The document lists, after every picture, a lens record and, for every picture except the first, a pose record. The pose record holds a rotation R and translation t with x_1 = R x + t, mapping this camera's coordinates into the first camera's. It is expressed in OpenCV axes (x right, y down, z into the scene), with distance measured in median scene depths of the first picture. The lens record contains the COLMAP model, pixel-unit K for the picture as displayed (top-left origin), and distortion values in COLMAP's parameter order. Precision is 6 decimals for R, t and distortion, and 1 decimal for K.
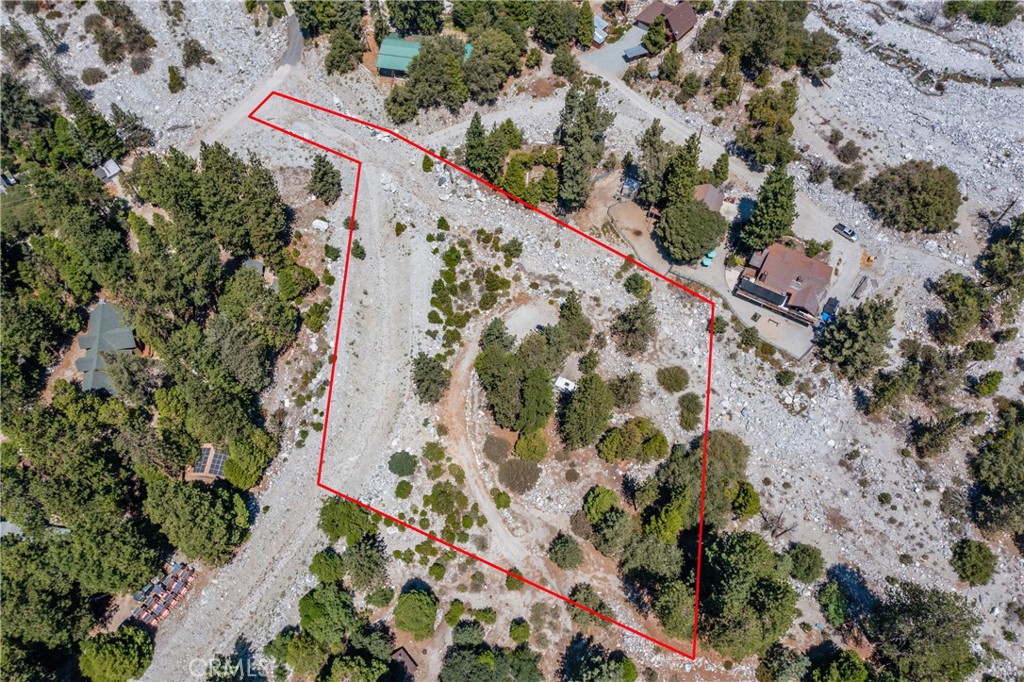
lens RADIAL K [[824.0, 0, 511.8], [0, 824.0, 341.7], [0, 0, 1]] dist [-0.031054, 0.005278]
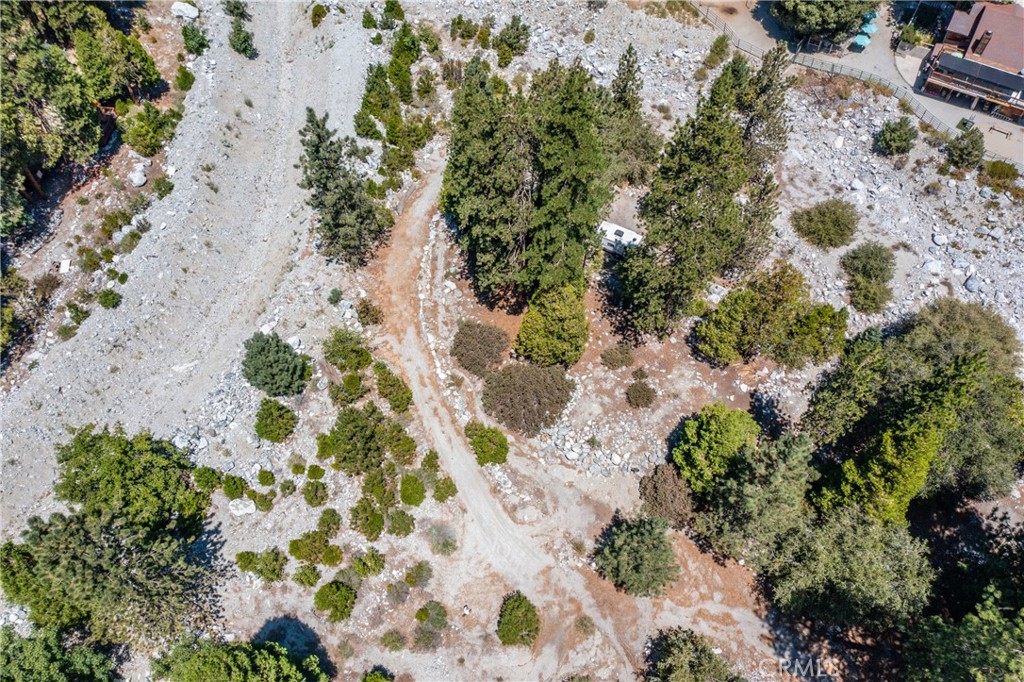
lens RADIAL K [[824.0, 0, 512.2], [0, 824.0, 340.1], [0, 0, 1]] dist [-0.031054, 0.005278]
pose [[0.999997, -0.000445, 0.002384, -0.000420], [0.000624, 0.997159, -0.075324, 0.160381], [-0.002344, 0.075325, 0.997156, 0.512273]]
